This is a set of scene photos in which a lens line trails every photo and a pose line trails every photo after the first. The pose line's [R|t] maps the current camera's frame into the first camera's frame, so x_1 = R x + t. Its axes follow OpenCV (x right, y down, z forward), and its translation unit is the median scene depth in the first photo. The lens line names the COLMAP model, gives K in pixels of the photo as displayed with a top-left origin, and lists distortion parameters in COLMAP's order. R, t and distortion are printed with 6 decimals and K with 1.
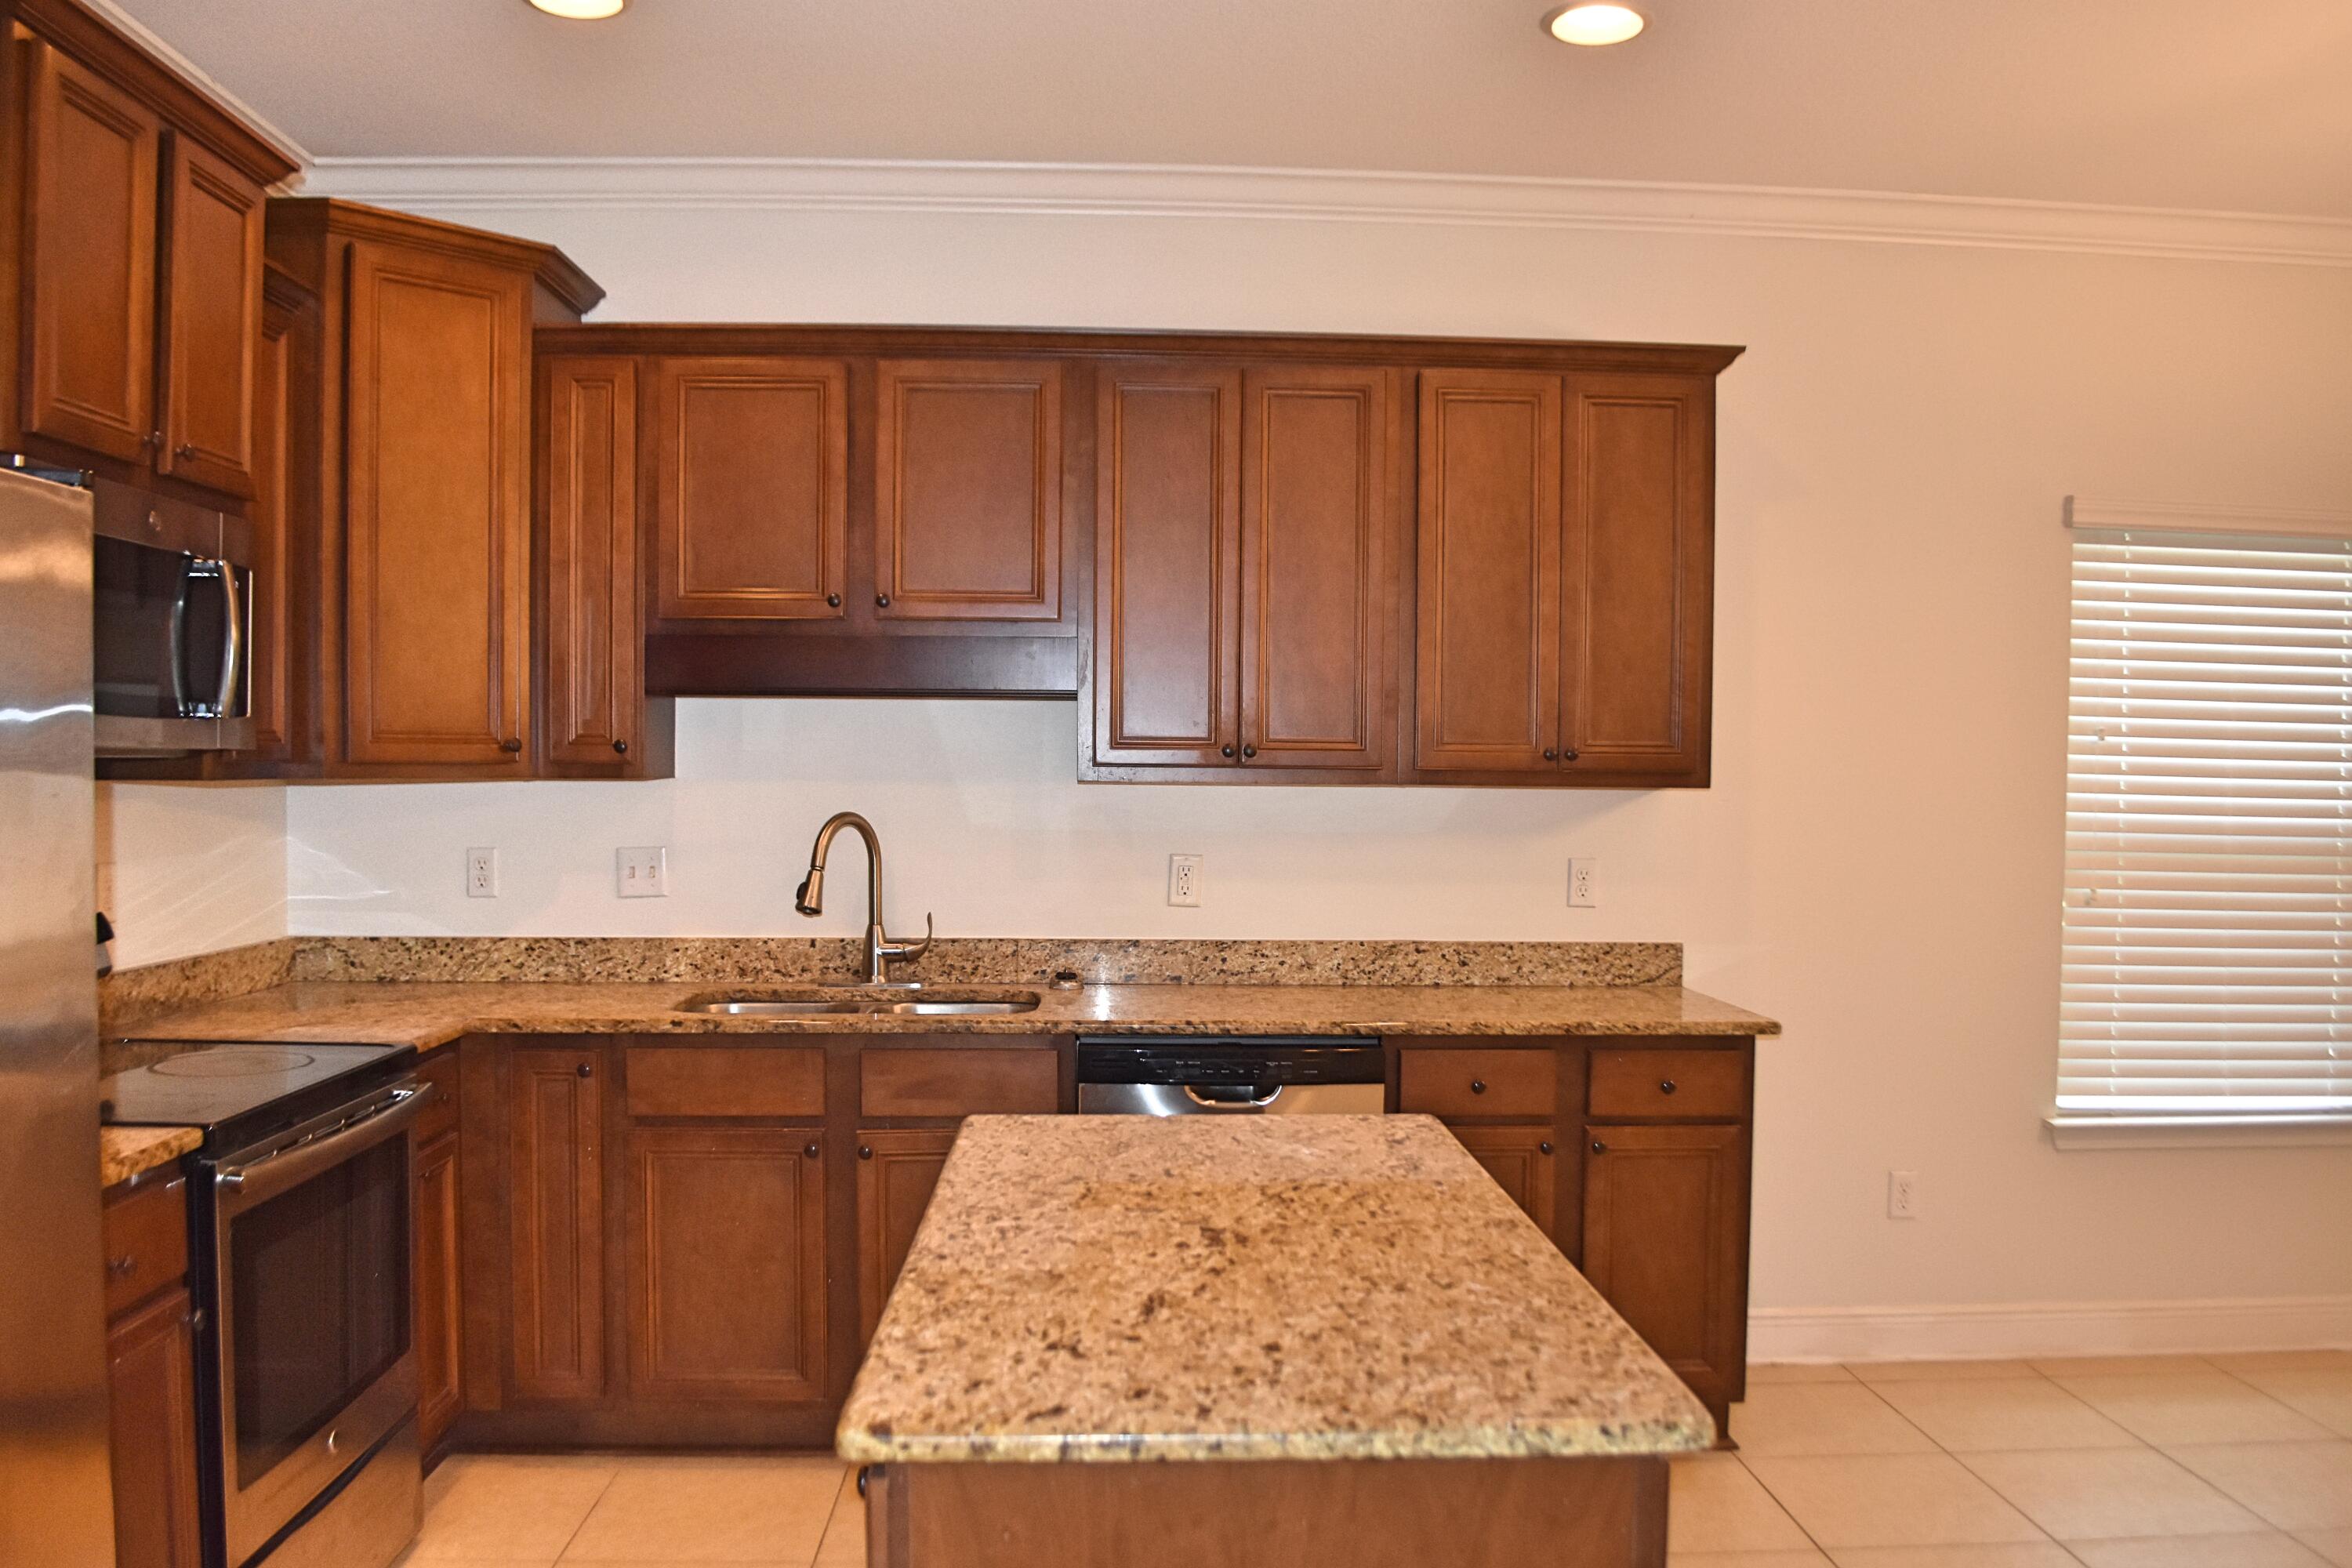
lens RADIAL K [[1870.3, 0, 1159.0], [0, 1870.3, 848.6], [0, 0, 1]] dist [-0.073552, 0.008359]
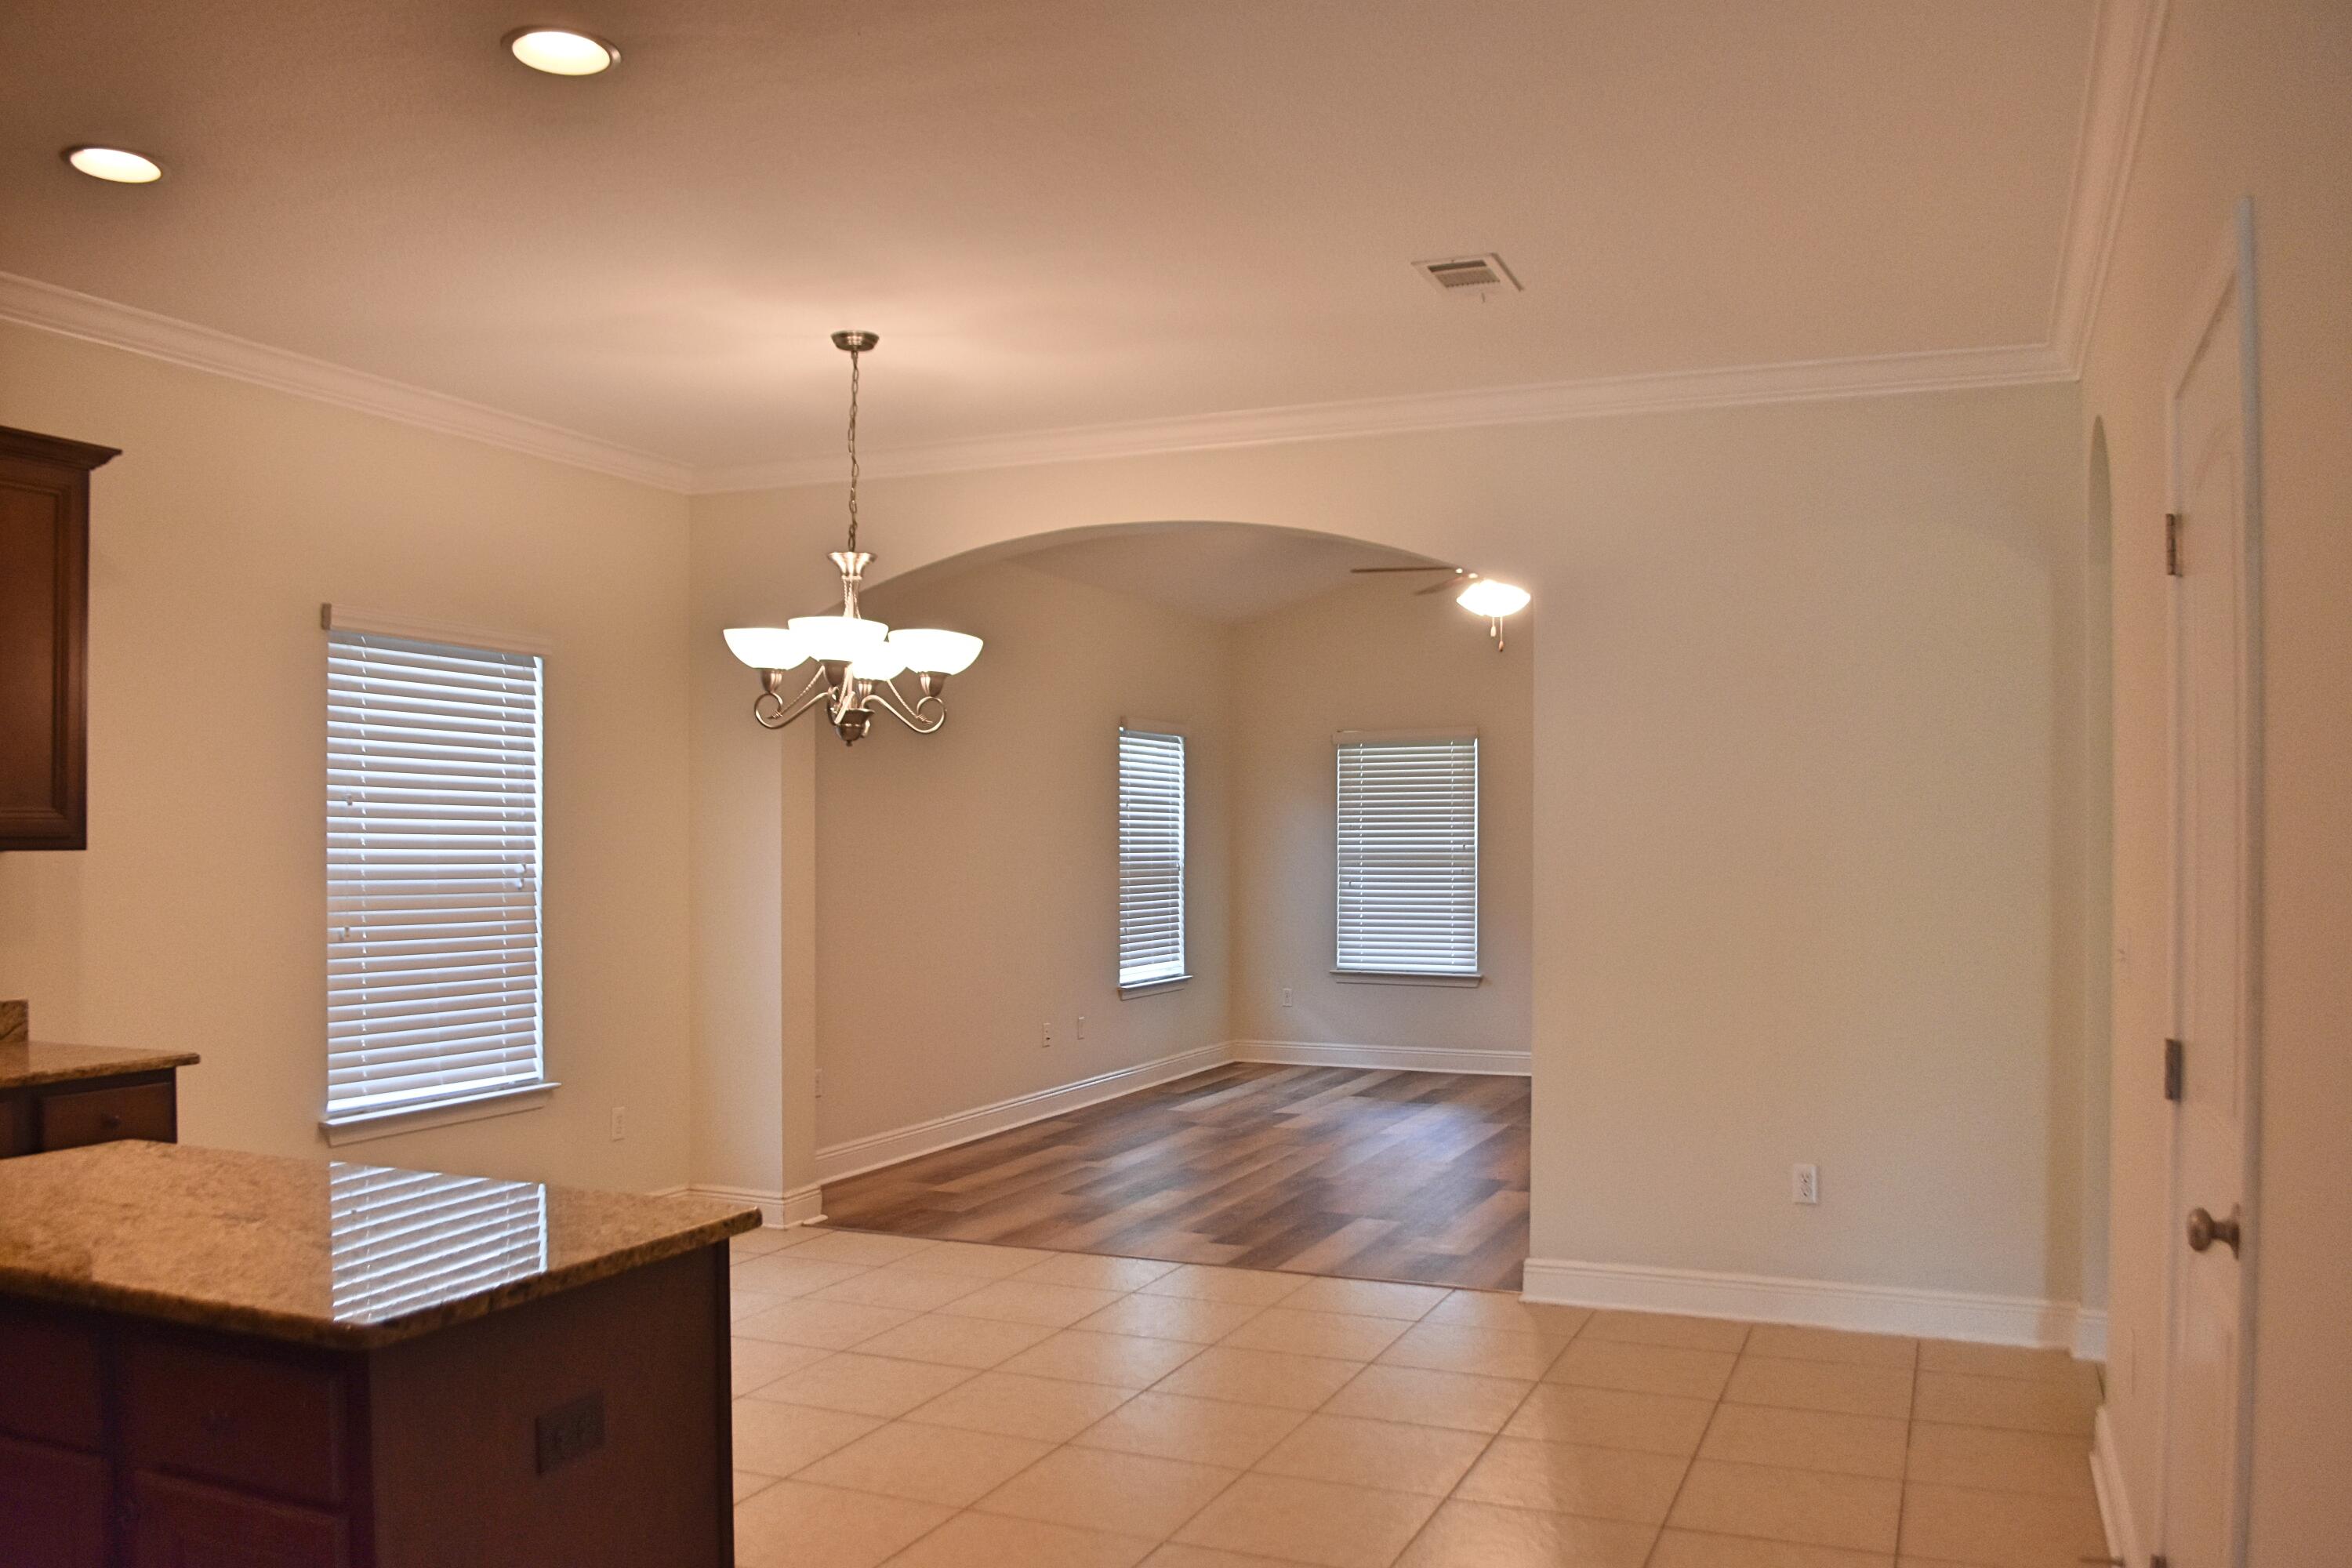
lens RADIAL K [[1870.3, 0, 1166.9], [0, 1870.3, 789.7], [0, 0, 1]] dist [-0.073552, 0.008359]
pose [[0.434993, 0.011689, 0.900358, -0.360898], [0.043874, 0.998453, -0.034160, -0.003488], [-0.899364, 0.054362, 0.433807, -0.022847]]
